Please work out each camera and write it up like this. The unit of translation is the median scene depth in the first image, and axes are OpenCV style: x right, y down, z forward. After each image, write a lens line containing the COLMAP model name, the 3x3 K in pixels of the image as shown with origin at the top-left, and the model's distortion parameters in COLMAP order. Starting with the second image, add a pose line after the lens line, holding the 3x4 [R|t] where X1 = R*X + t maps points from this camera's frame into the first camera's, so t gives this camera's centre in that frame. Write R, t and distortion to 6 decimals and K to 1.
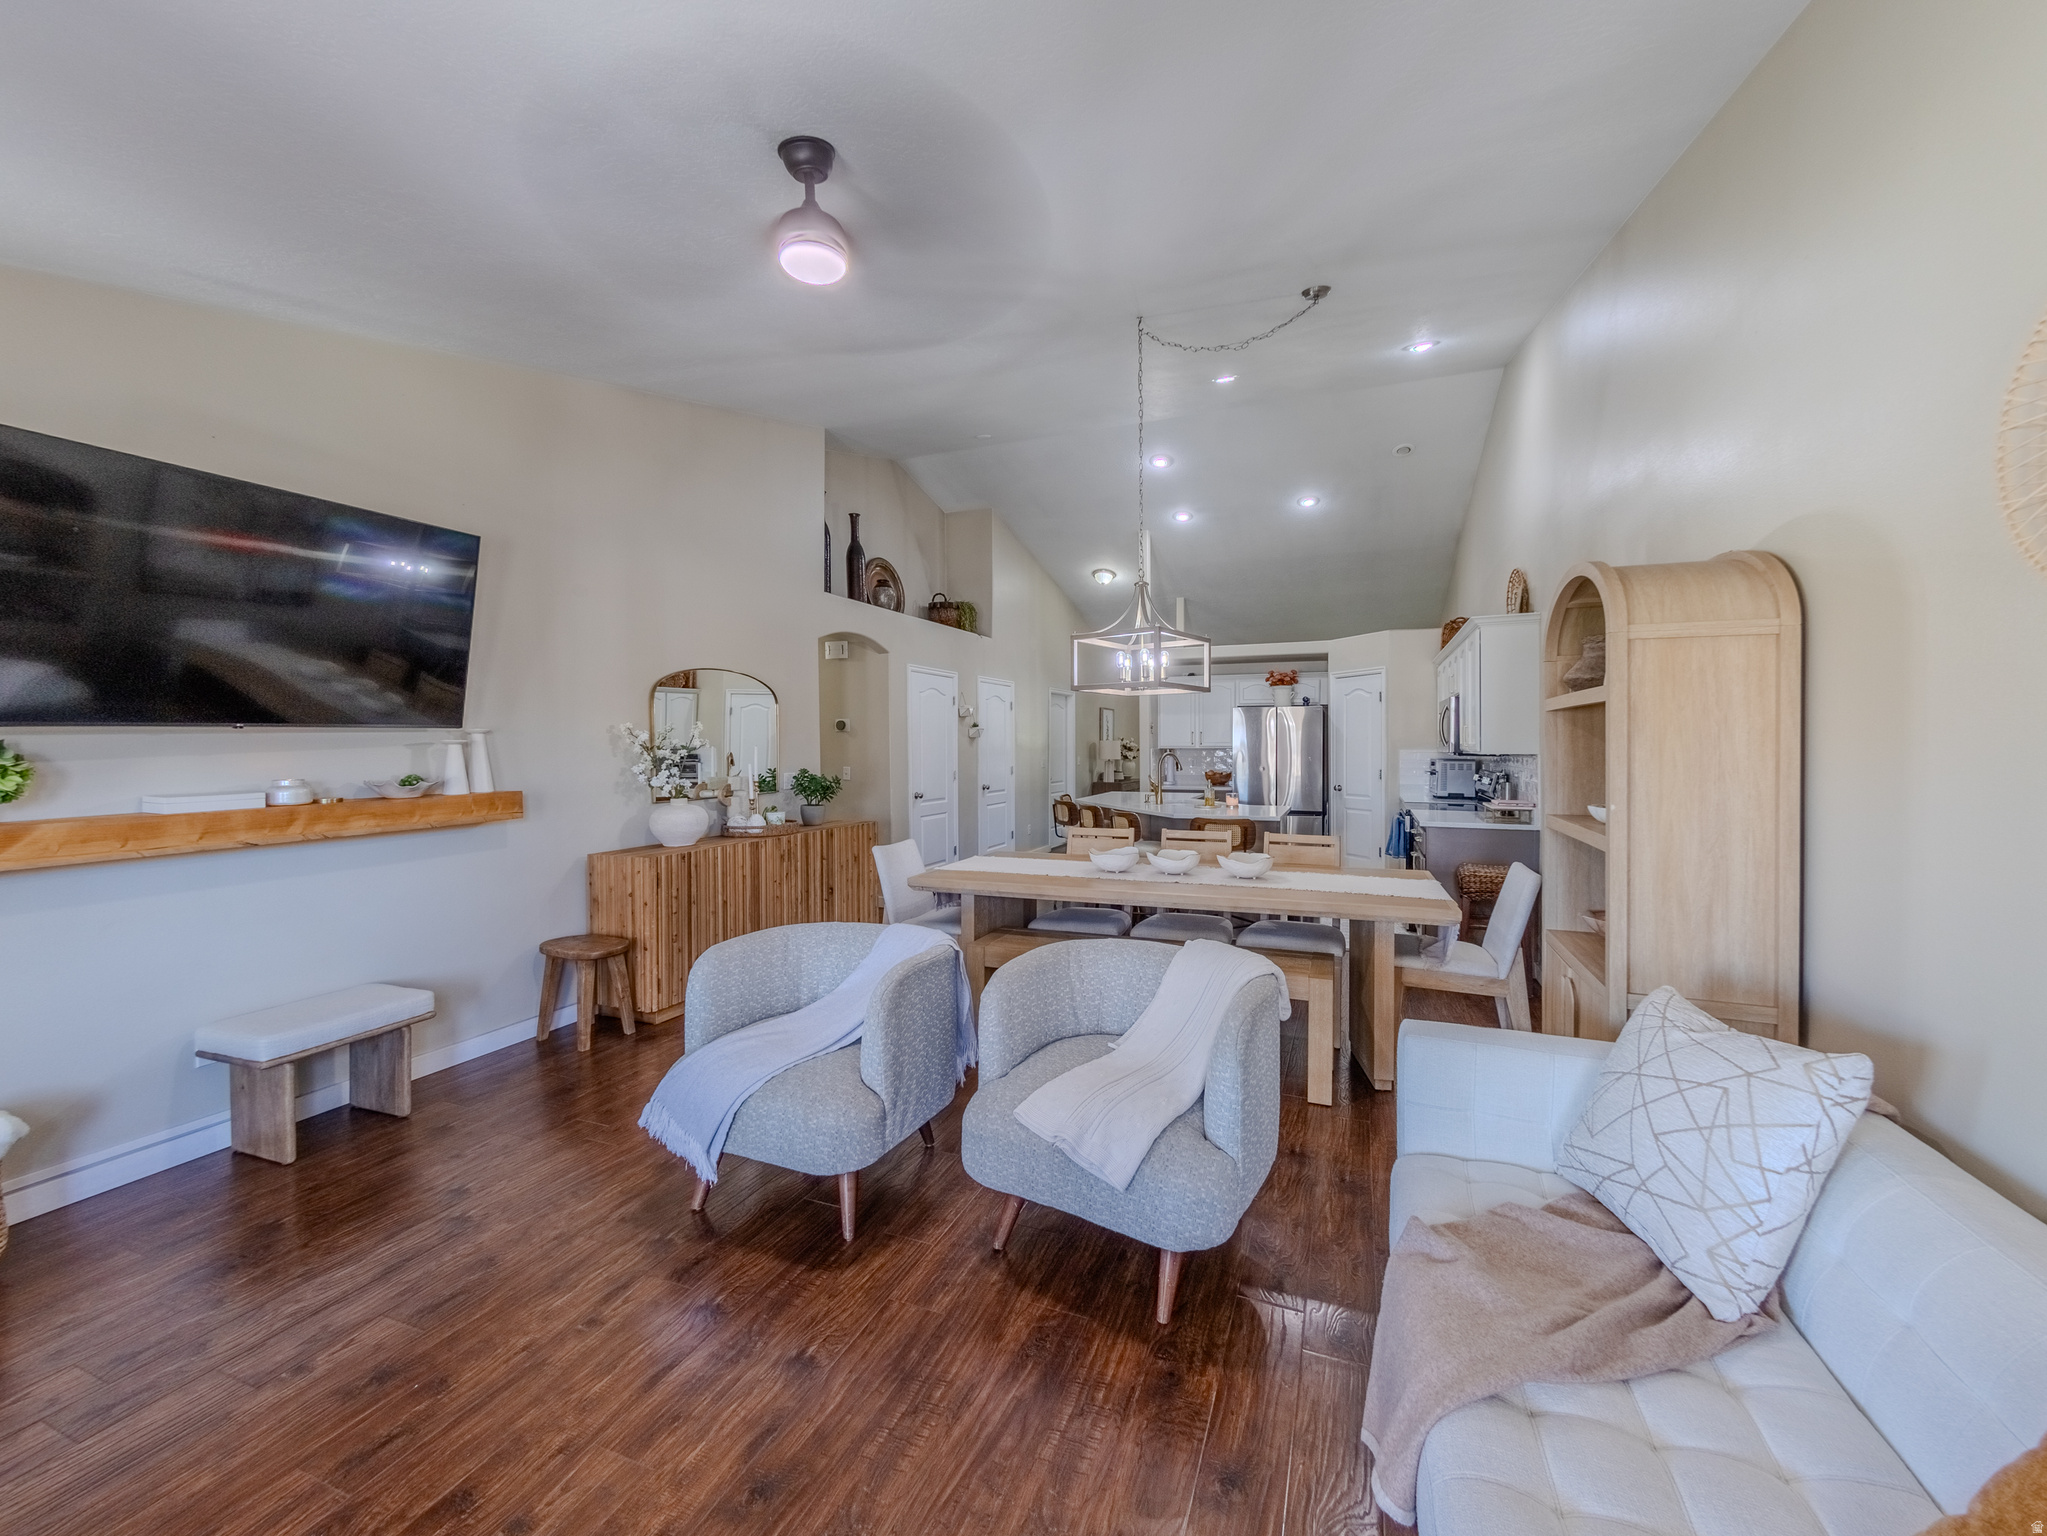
lens RADIAL K [[773.8, 0, 1027.0], [0, 773.8, 748.7], [0, 0, 1]] dist [0.001558, -0.000158]
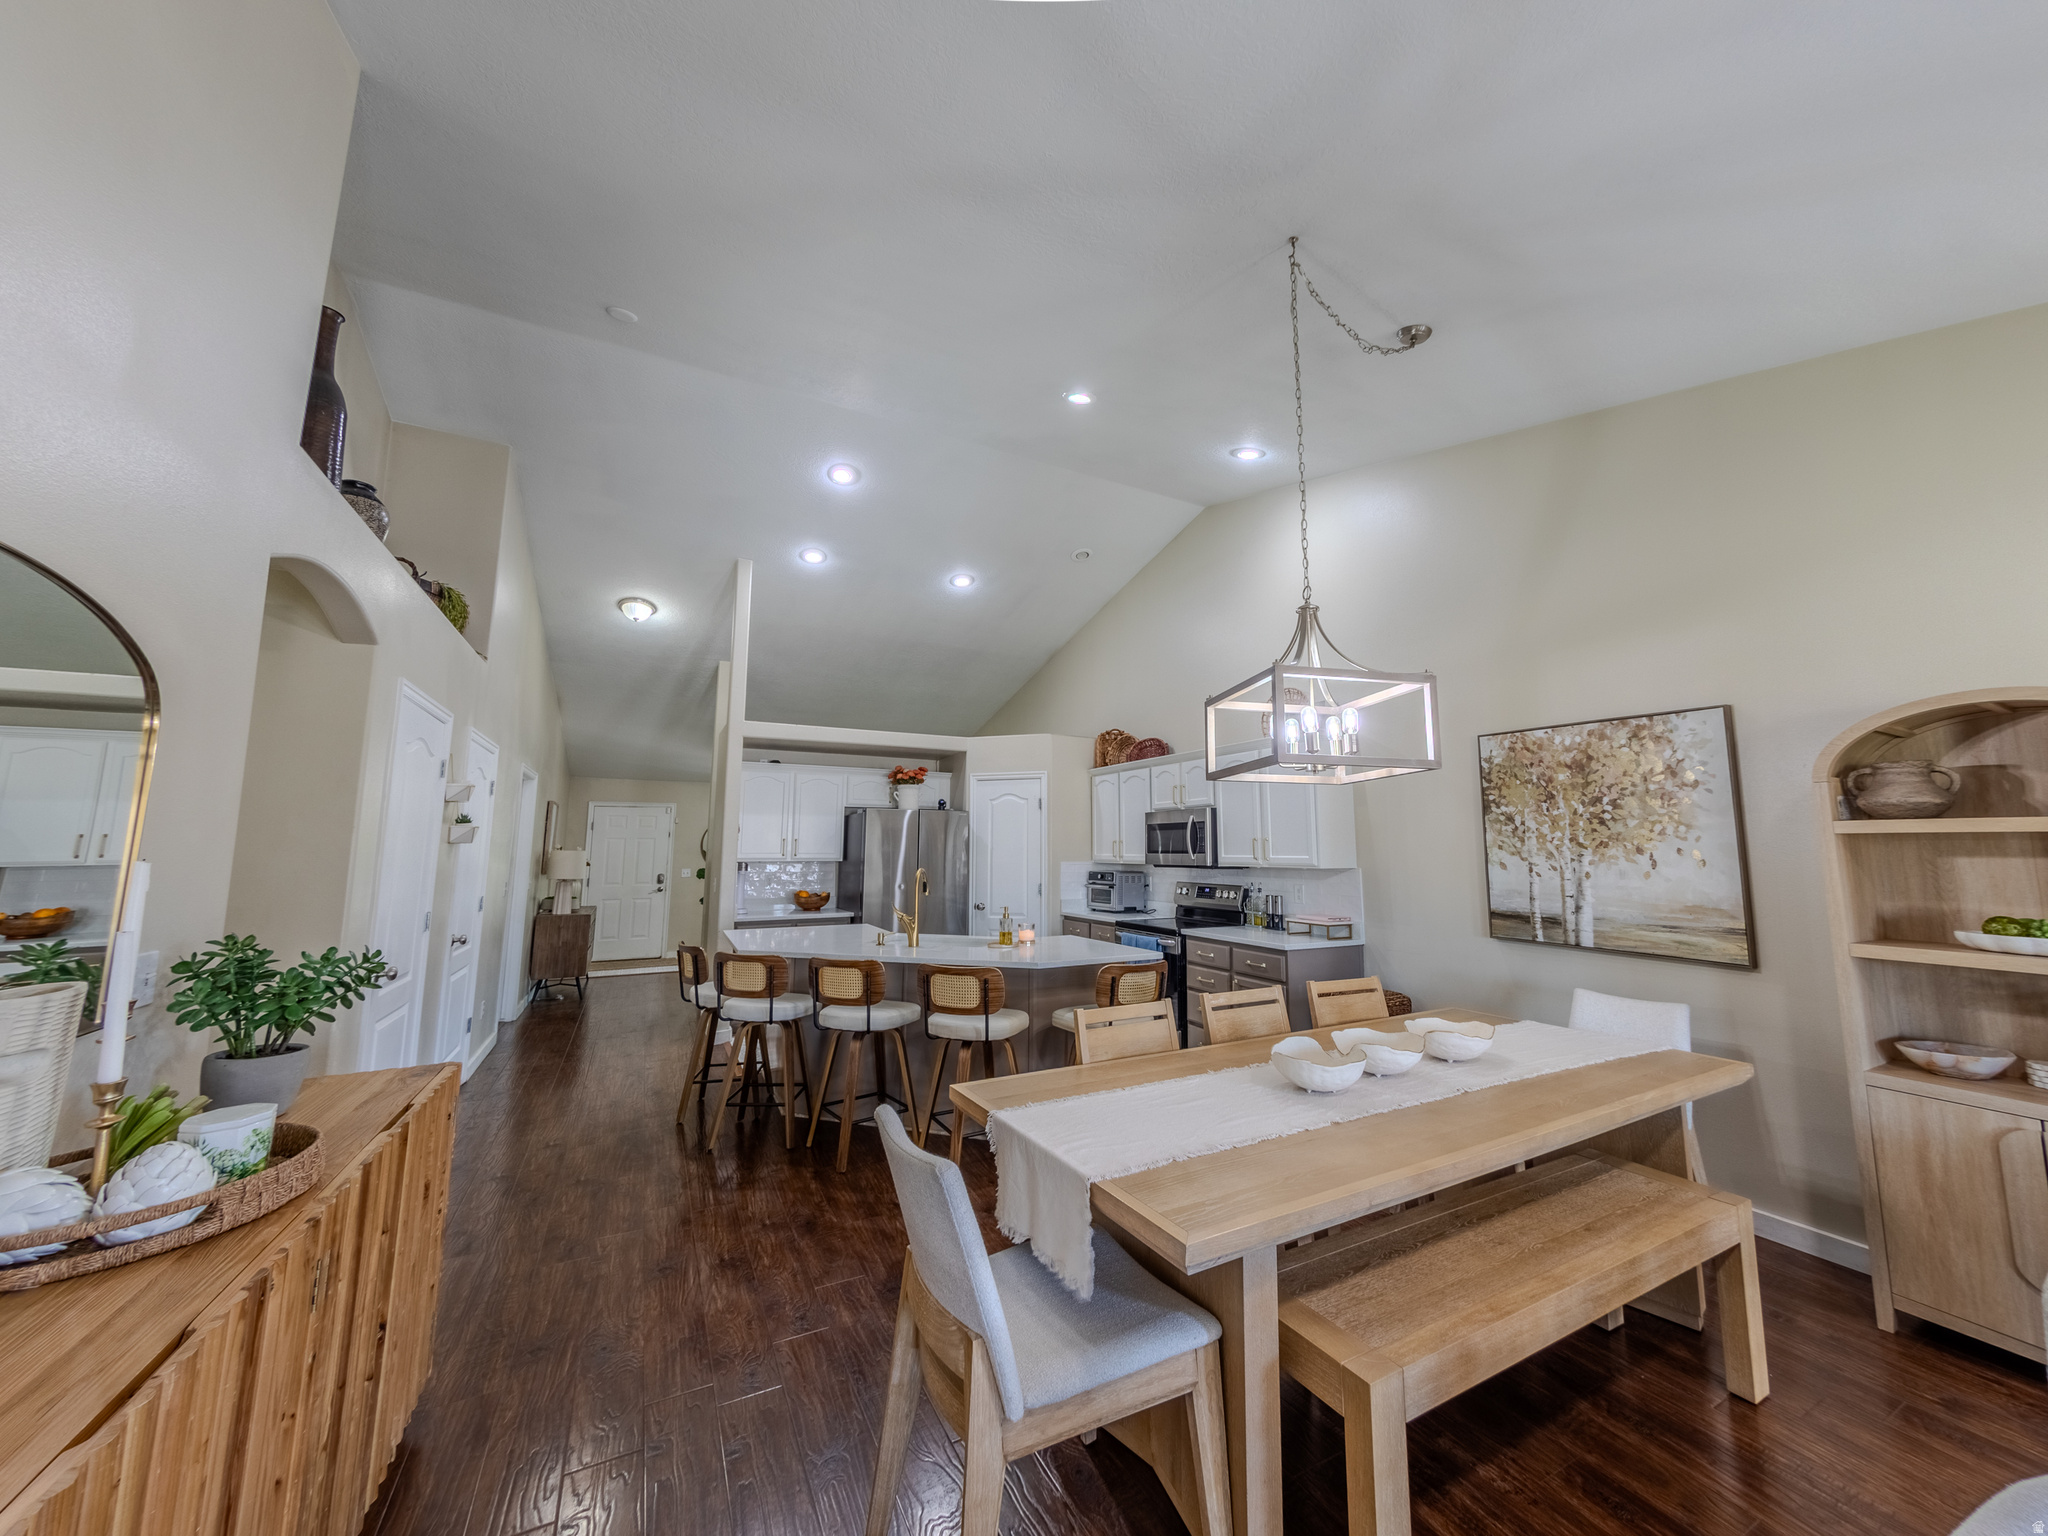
lens RADIAL K [[779.3, 0, 1053.8], [0, 779.3, 745.8], [0, 0, 1]] dist [0.012032, -0.000161]
pose [[0.624606, 0.106083, 0.773702, -0.234082], [0.005912, 0.990060, -0.140521, -0.004667], [-0.780918, 0.092344, 0.617770, 0.372488]]
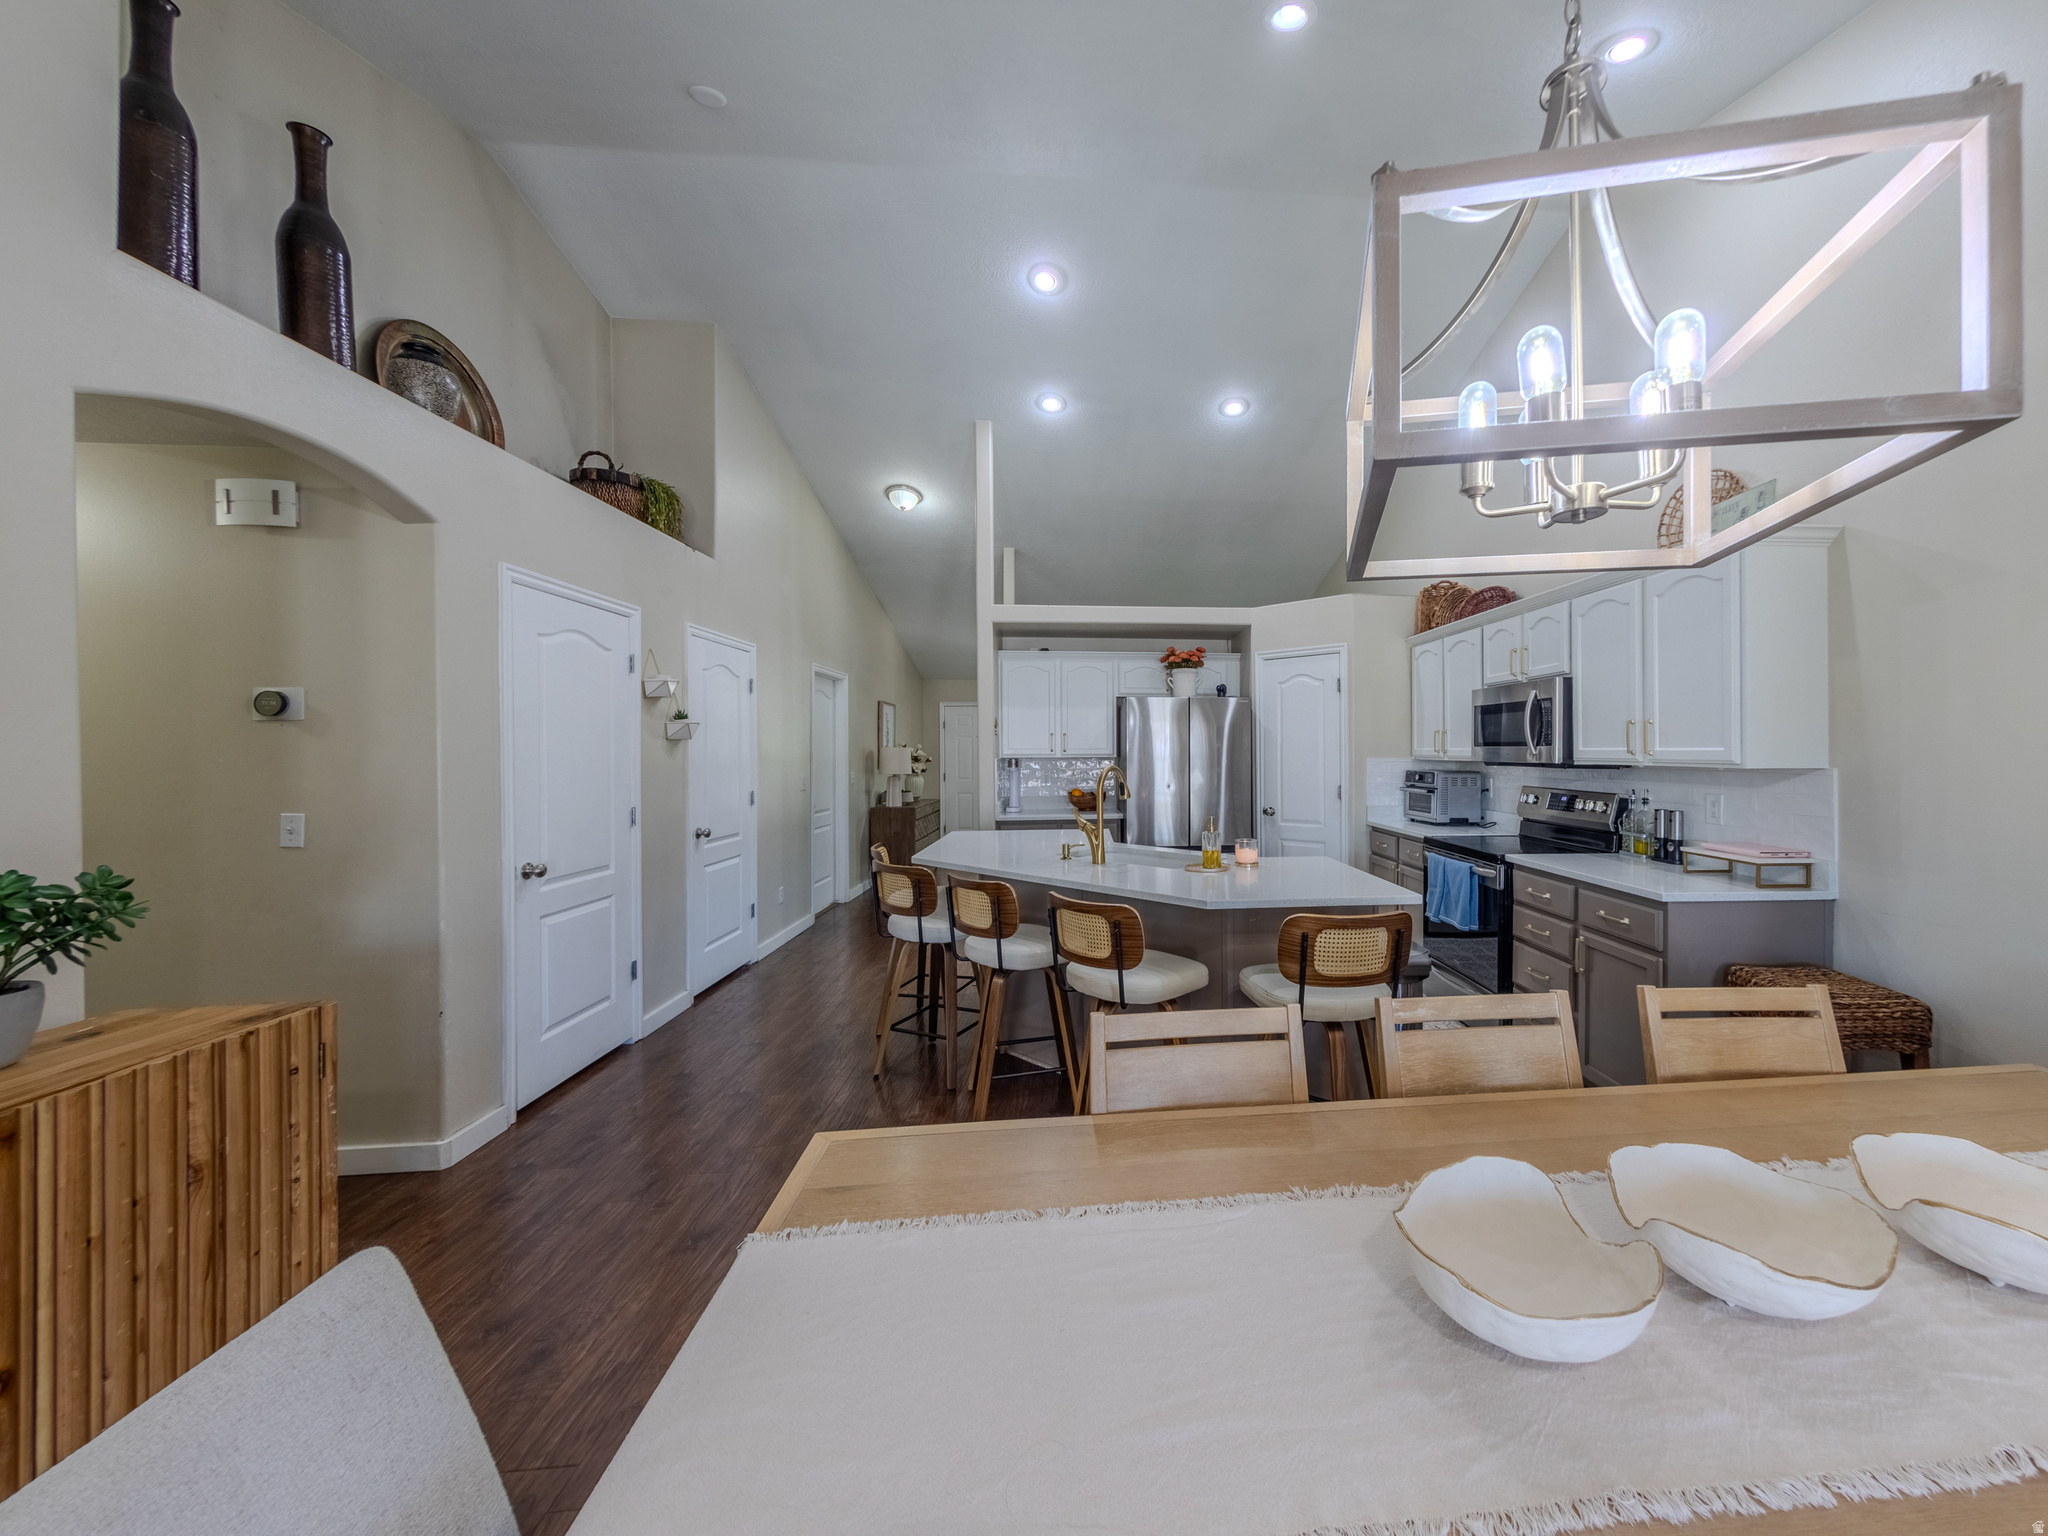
lens RADIAL K [[772.2, 0, 1139.9], [0, 772.2, 748.4], [0, 0, 1]] dist [0.003218, 0.000035]
pose [[0.883622, -0.000134, 0.468201, -0.038598], [0.006274, 0.999914, -0.011555, -0.000956], [-0.468159, 0.013147, 0.883546, 0.412078]]
